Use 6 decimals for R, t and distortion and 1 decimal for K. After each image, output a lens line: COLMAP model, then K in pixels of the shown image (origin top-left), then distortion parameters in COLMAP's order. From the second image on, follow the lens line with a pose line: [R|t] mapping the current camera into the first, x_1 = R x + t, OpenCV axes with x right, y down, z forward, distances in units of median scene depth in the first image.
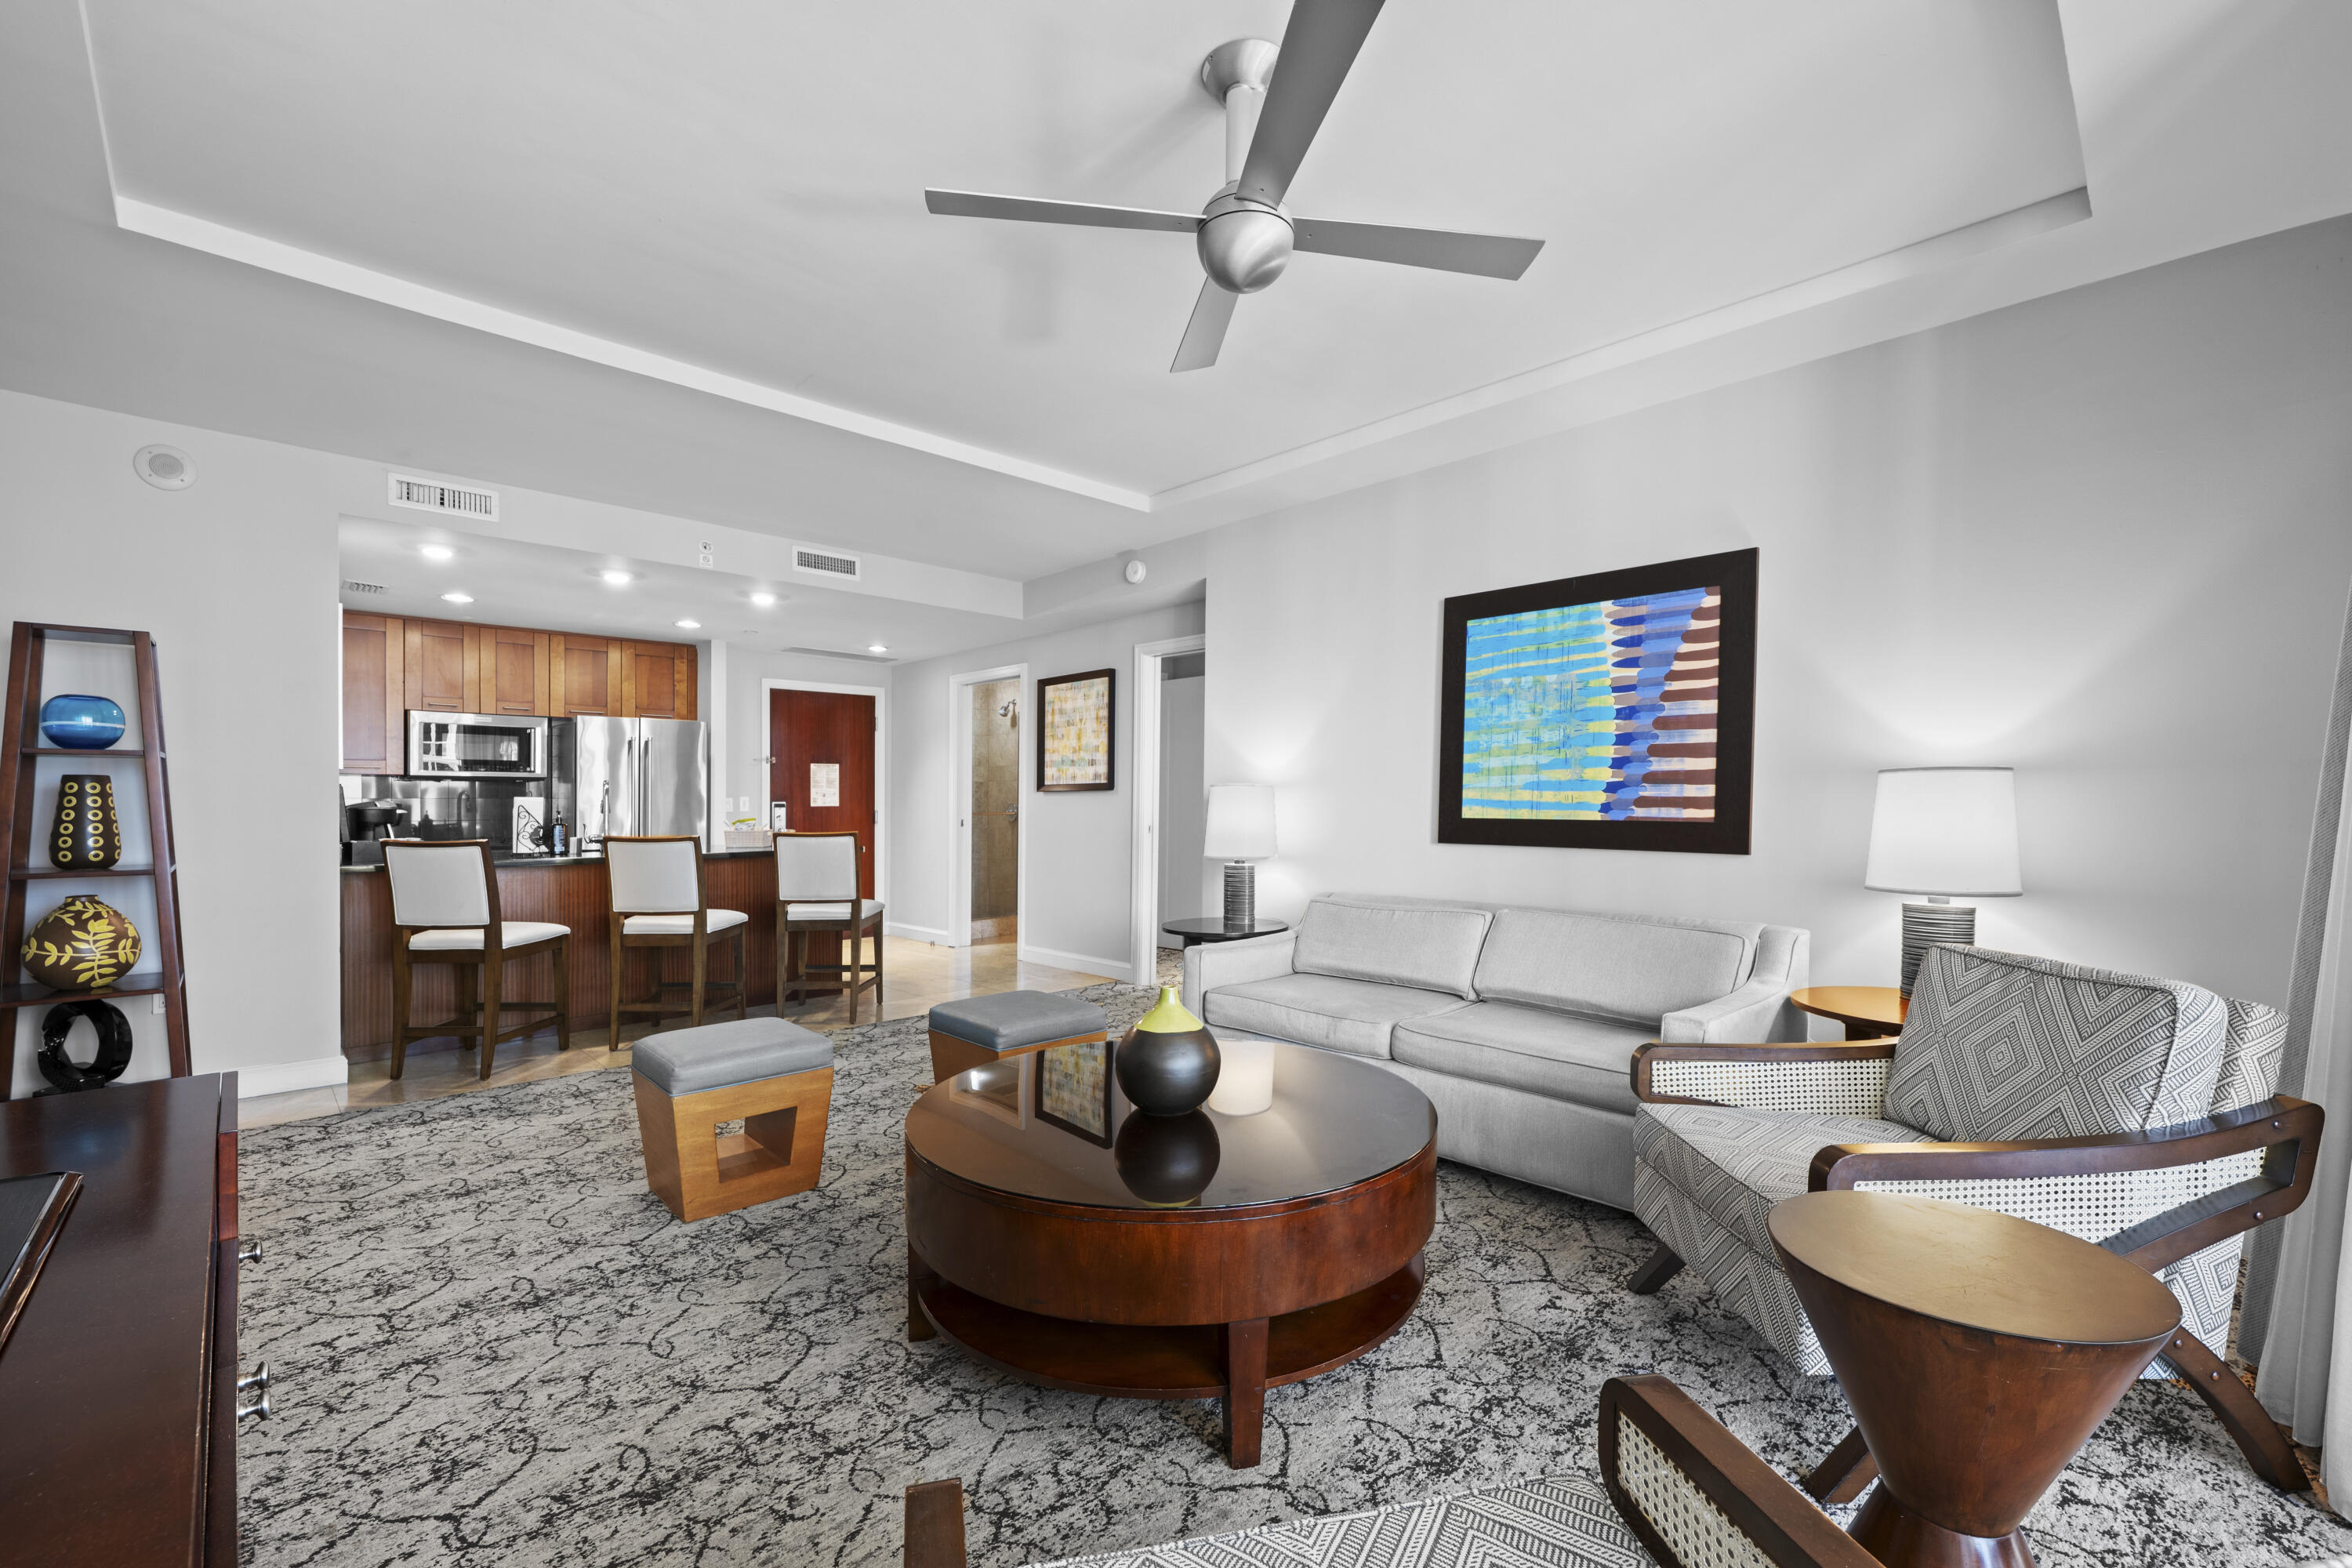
lens RADIAL K [[982.2, 0, 1176.0], [0, 982.2, 784.0], [0, 0, 1]] dist [-0.000144, -0.000007]
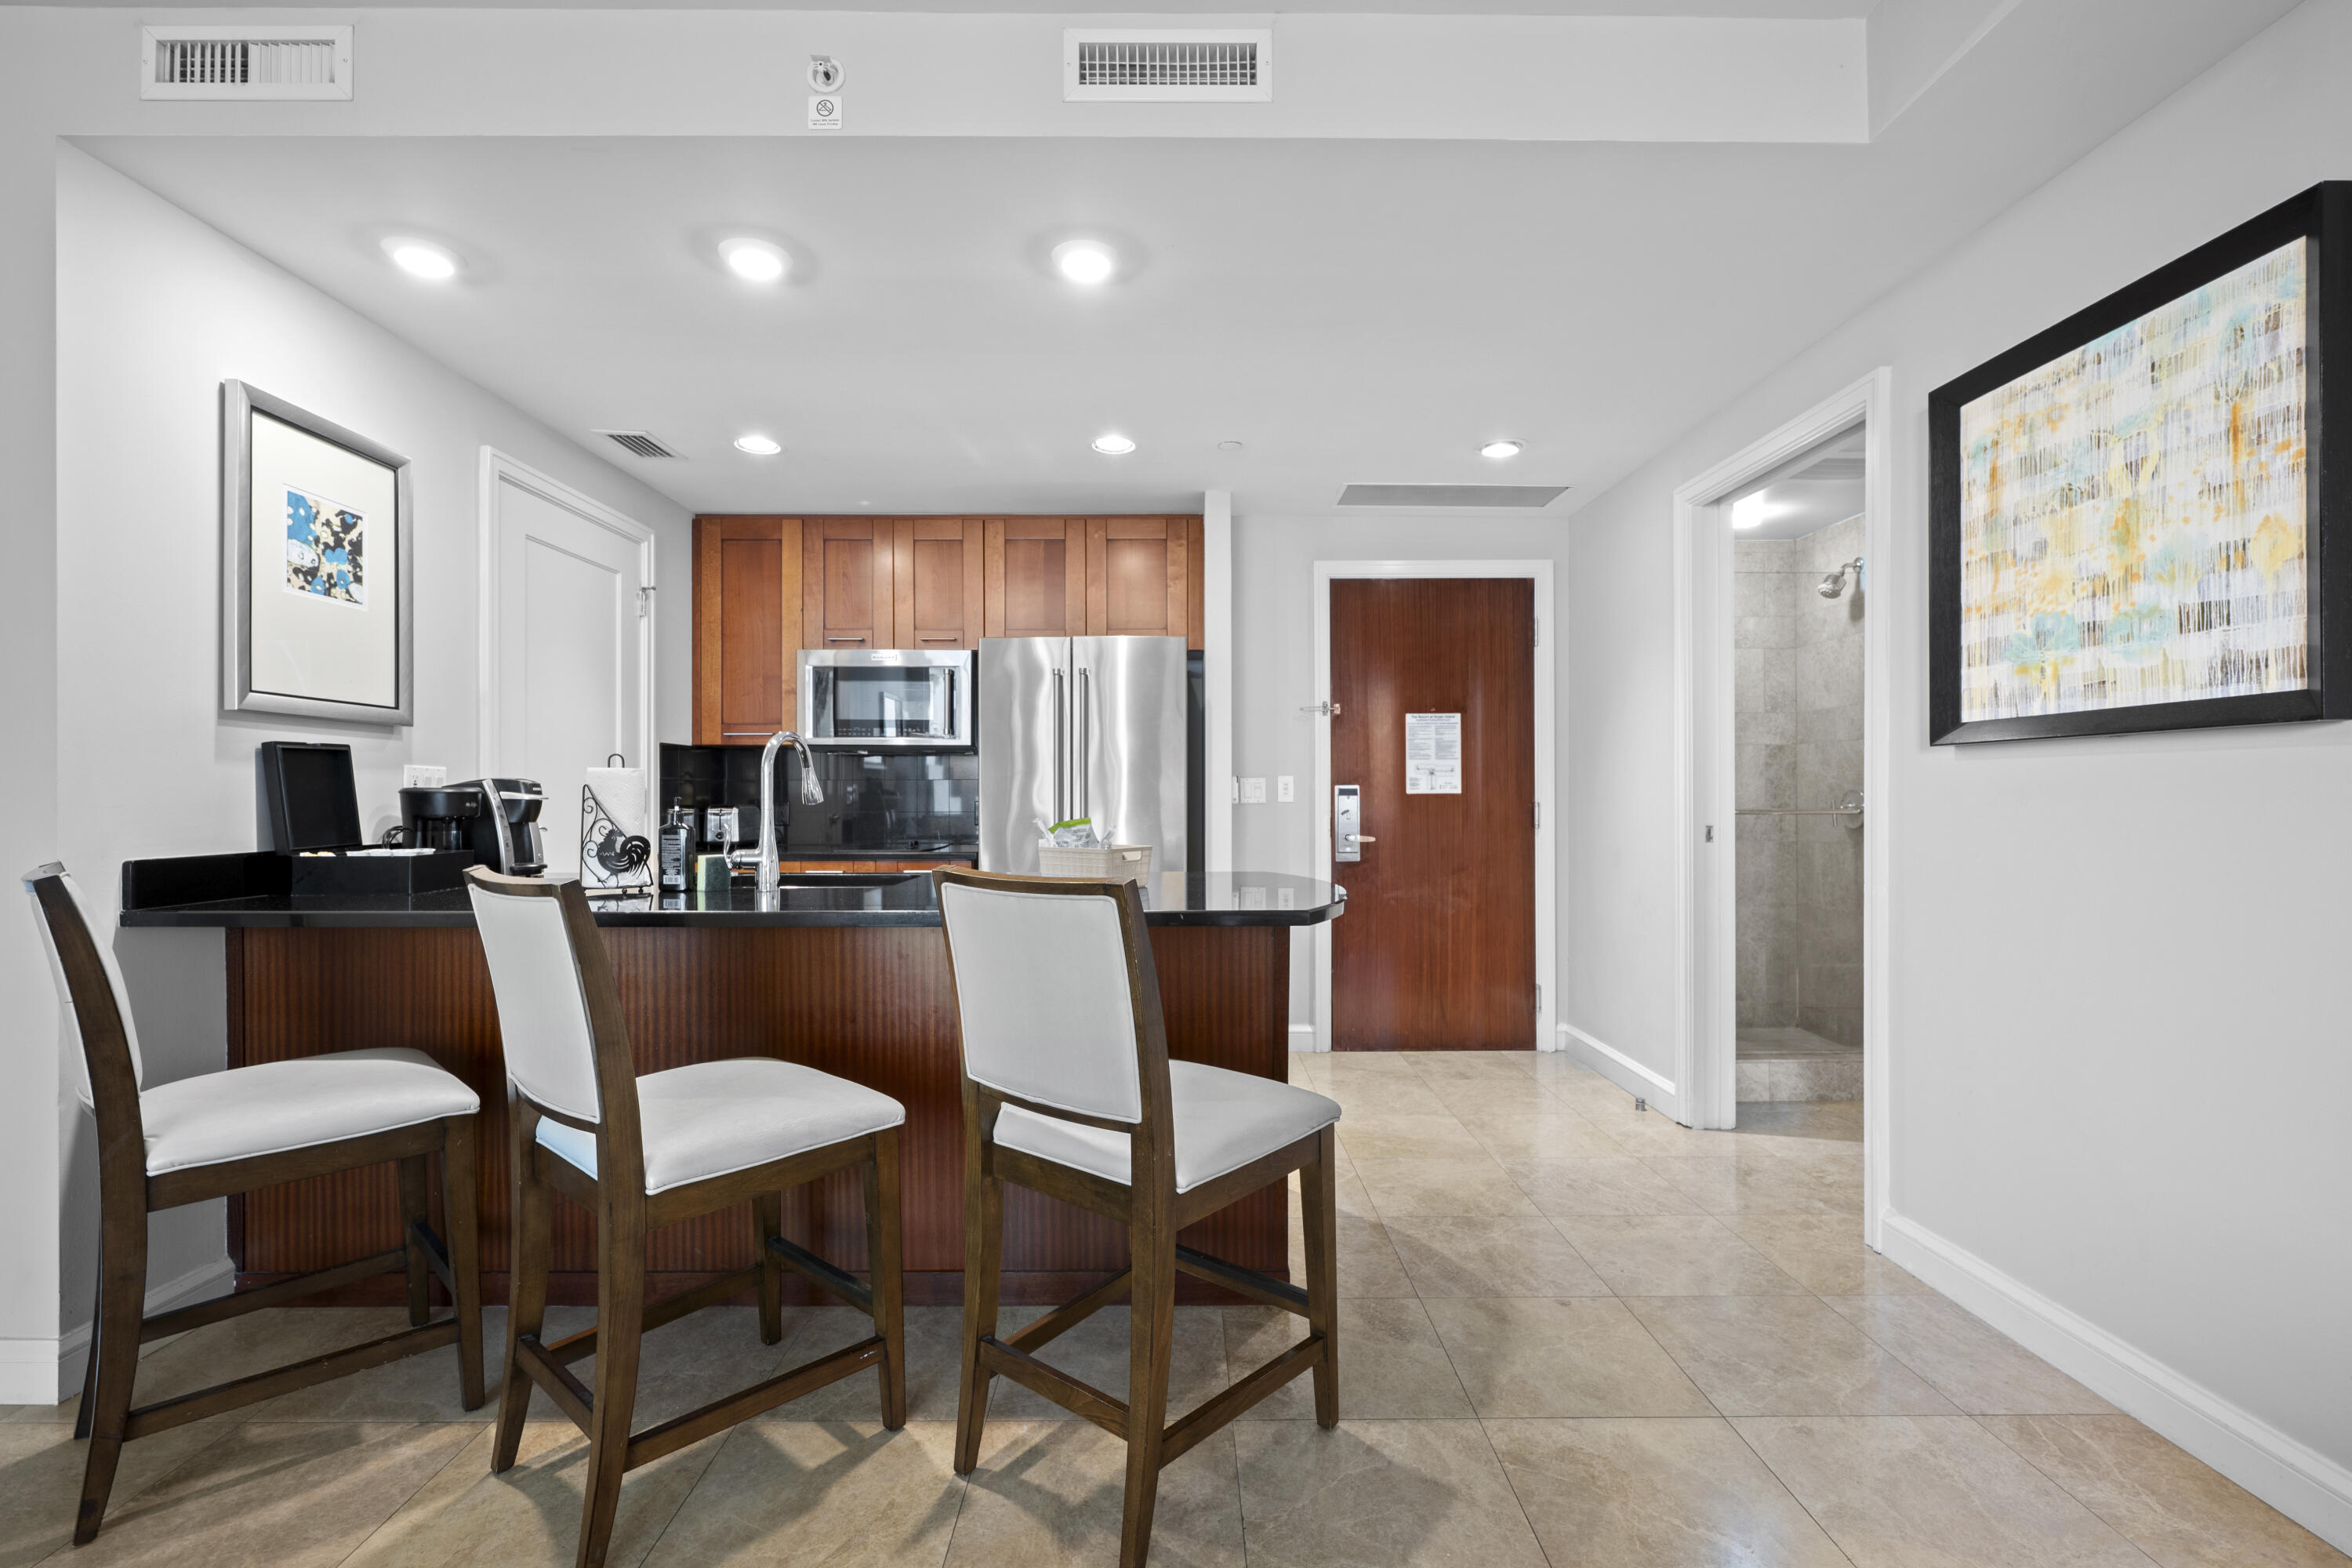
lens RADIAL K [[1034.7, 0, 1176.5], [0, 1034.7, 789.0], [0, 0, 1]] dist [-0.003325, -0.000083]
pose [[0.726507, -0.001625, -0.687157, -0.088678], [0.012660, 0.999859, 0.011021, 0.014396], [0.687043, -0.016706, 0.726425, 0.588737]]
